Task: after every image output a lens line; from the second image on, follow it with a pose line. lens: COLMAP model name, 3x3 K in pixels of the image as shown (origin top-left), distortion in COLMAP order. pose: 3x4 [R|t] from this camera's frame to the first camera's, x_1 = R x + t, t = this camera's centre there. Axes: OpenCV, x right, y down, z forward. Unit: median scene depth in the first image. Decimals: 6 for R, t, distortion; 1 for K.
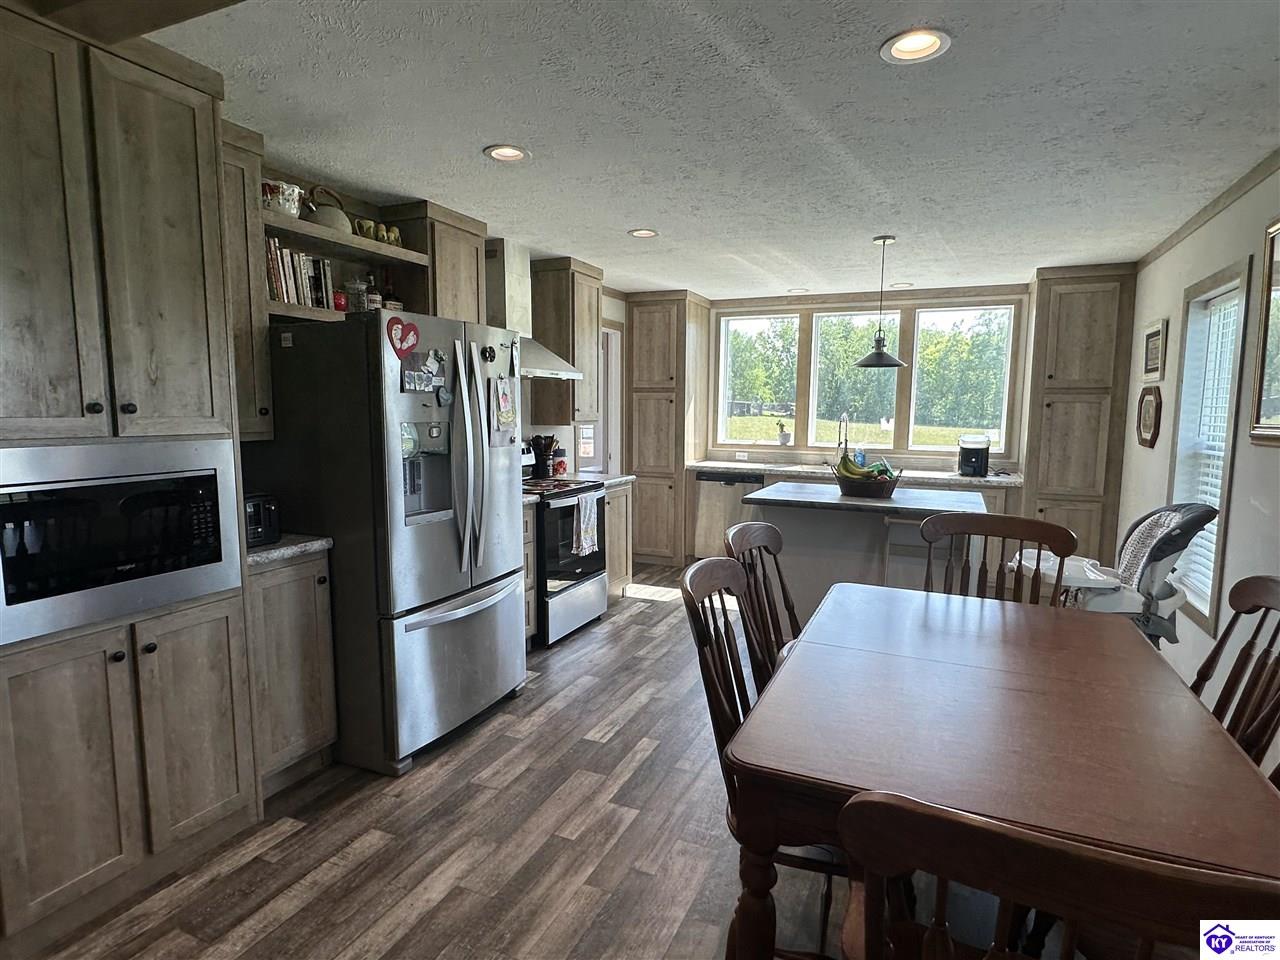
lens RADIAL K [[701.9, 0, 640.5], [0, 701.9, 484.8], [0, 0, 1]] dist [-0.021284, -0.000284]
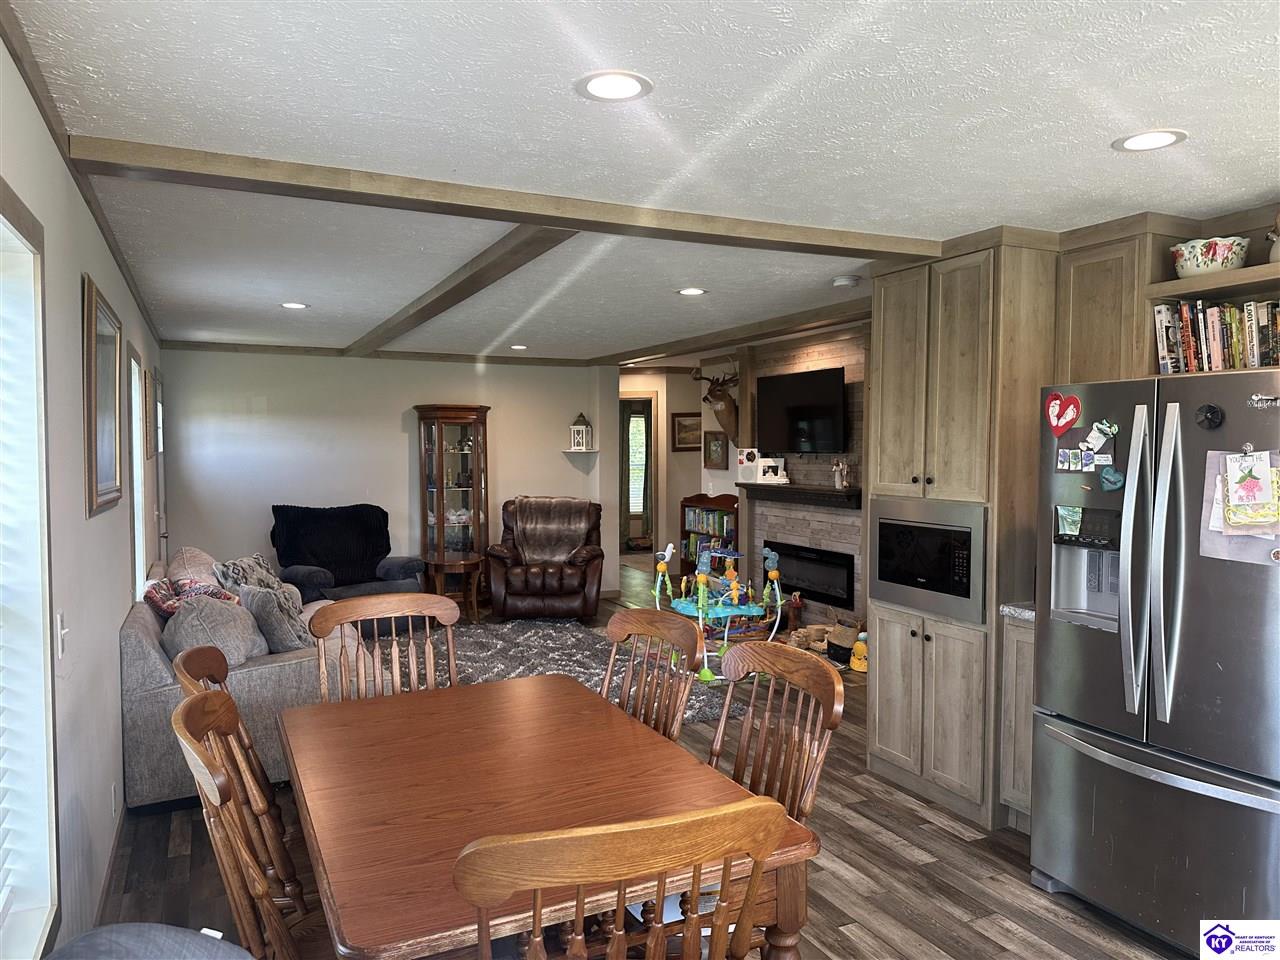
lens RADIAL K [[903.0, 0, 640.5], [0, 903.0, 480.5], [0, 0, 1]] dist [-0.000210, -0.001594]
pose [[-0.654609, 0.019162, -0.755725, 1.035102], [-0.090413, 0.990519, 0.103431, -0.219734], [0.750541, 0.136034, -0.646670, 1.531100]]
